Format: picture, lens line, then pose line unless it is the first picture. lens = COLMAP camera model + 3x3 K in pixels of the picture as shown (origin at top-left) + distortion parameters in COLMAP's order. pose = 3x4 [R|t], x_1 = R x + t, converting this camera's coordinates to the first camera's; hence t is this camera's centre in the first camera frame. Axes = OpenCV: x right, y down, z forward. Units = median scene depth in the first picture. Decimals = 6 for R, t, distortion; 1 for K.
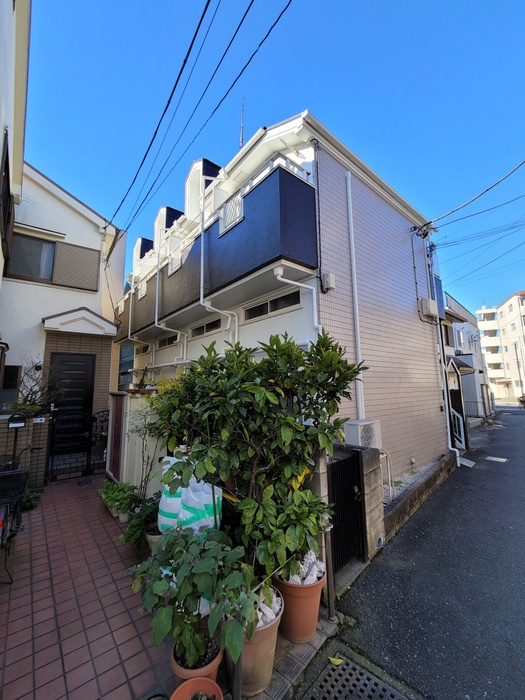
lens RADIAL K [[282.8, 0, 262.4], [0, 282.8, 348.0], [0, 0, 1]] dist [-0.002491, 0.000160]
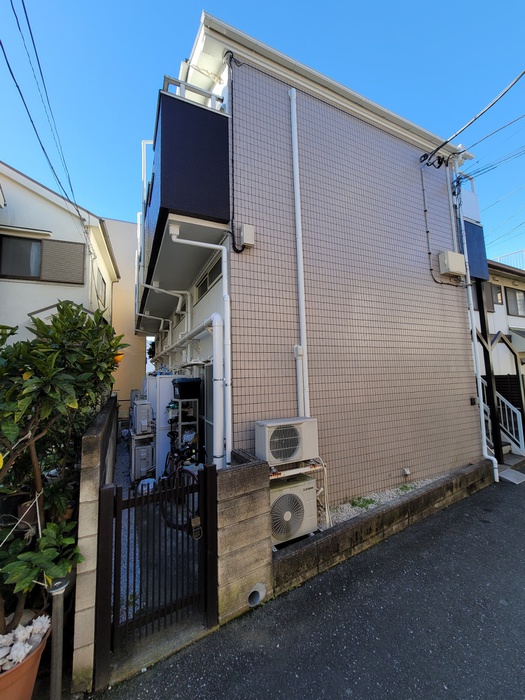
lens RADIAL K [[282.8, 0, 261.6], [0, 282.8, 348.5], [0, 0, 1]] dist [-0.002491, 0.000160]
pose [[0.969538, -0.037630, -0.242033, 0.420929], [0.048032, 0.998152, 0.037220, 0.035590], [0.240185, -0.047712, 0.969554, 0.243731]]
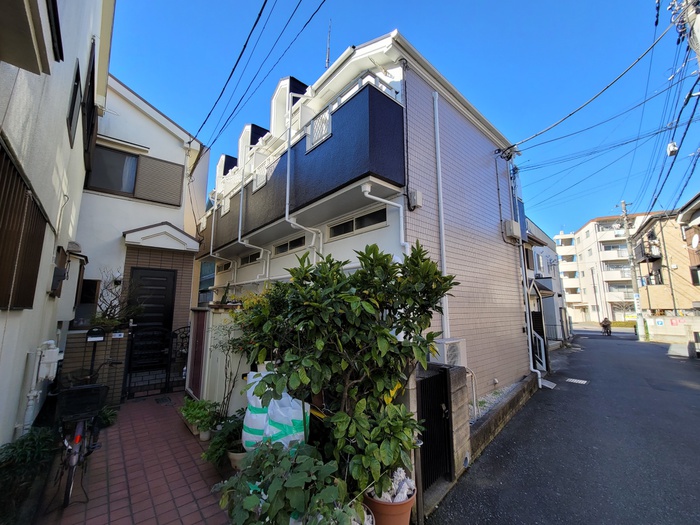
lens RADIAL K [[282.8, 0, 348.2], [0, 282.8, 265.2], [0, 0, 1]] dist [-0.002491, 0.000160]
pose [[0.999666, 0.017110, 0.019388, -0.018998], [-0.016829, 0.999752, -0.014563, 0.014635], [-0.019633, 0.014232, 0.999706, 0.006313]]
